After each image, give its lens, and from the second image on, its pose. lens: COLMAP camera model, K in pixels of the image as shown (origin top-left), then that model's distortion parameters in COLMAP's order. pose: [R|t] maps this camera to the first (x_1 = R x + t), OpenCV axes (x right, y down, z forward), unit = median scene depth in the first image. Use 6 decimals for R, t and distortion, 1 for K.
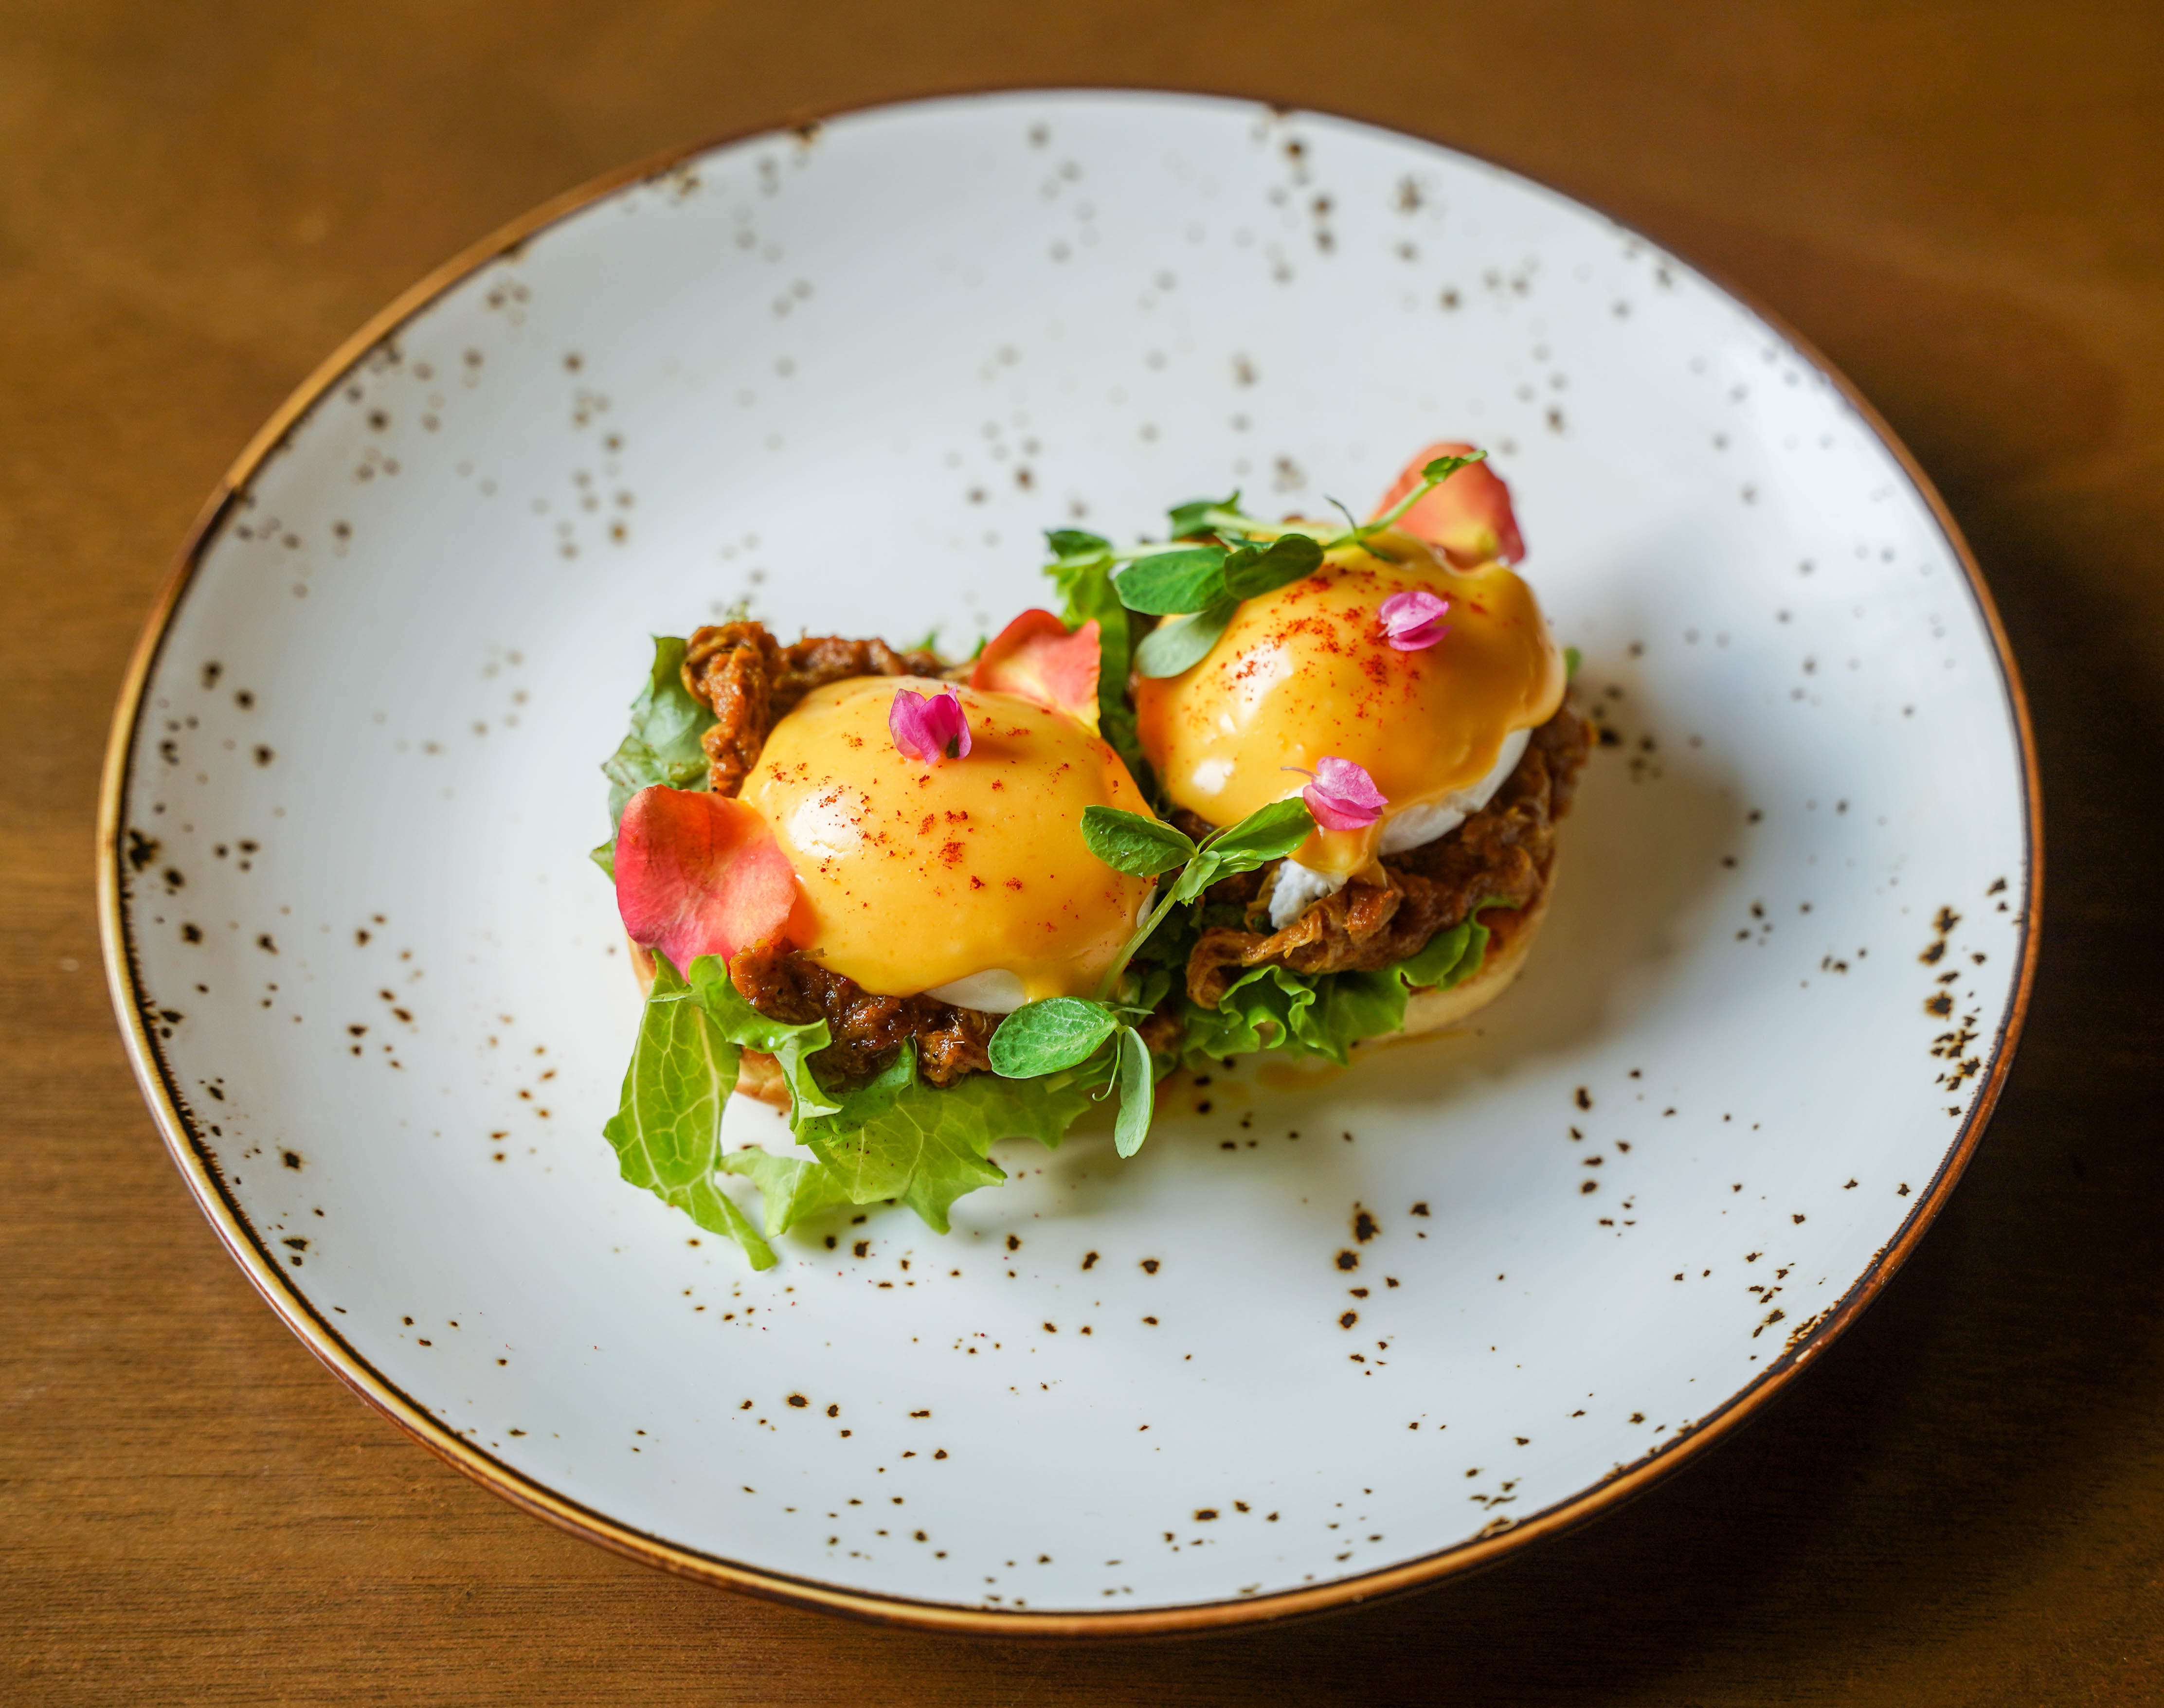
lens RADIAL K [[3771.4, 0, 1138.7], [0, 3771.4, 858.4], [0, 0, 1]] dist [0.018940, 0.000000]
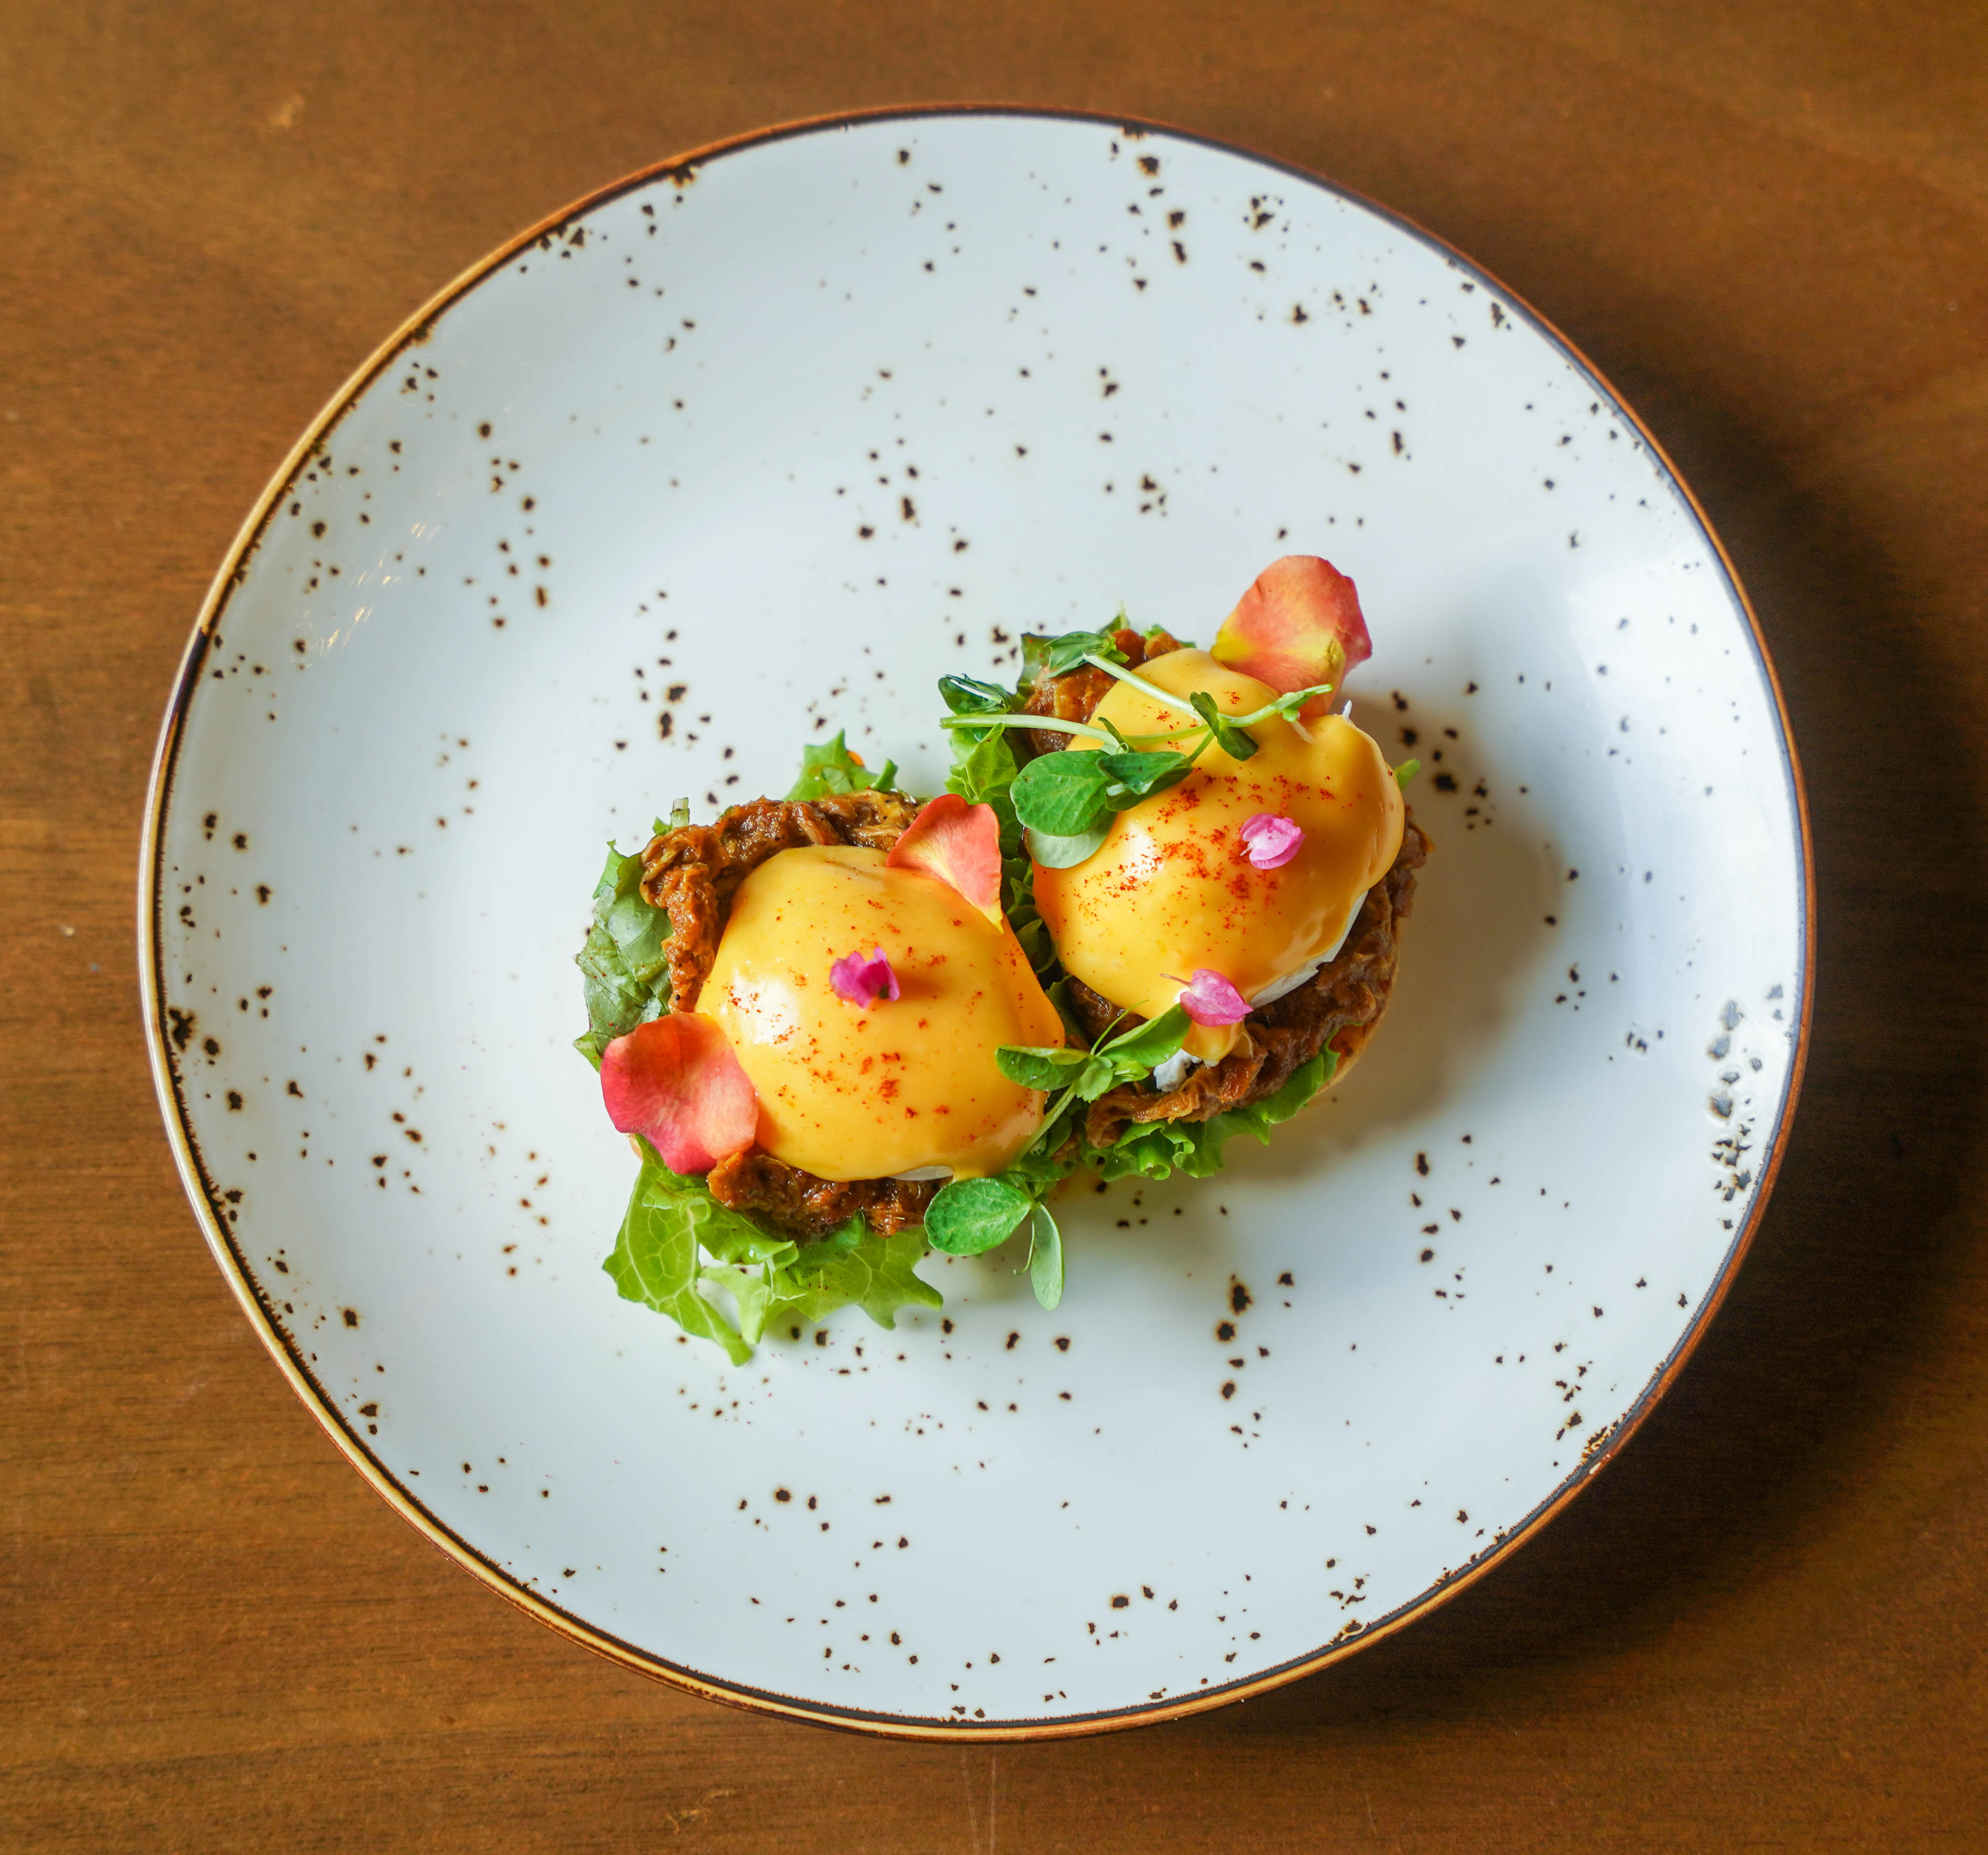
lens RADIAL K [[4676.8, 0, 993.6], [0, 4676.8, 927.5], [0, 0, 1]] dist [0.012889, 0.000000]
pose [[0.999082, -0.042772, 0.002435, -0.016907], [0.039399, 0.939646, 0.339871, -0.524070], [-0.016825, -0.339463, 0.940469, -0.357611]]
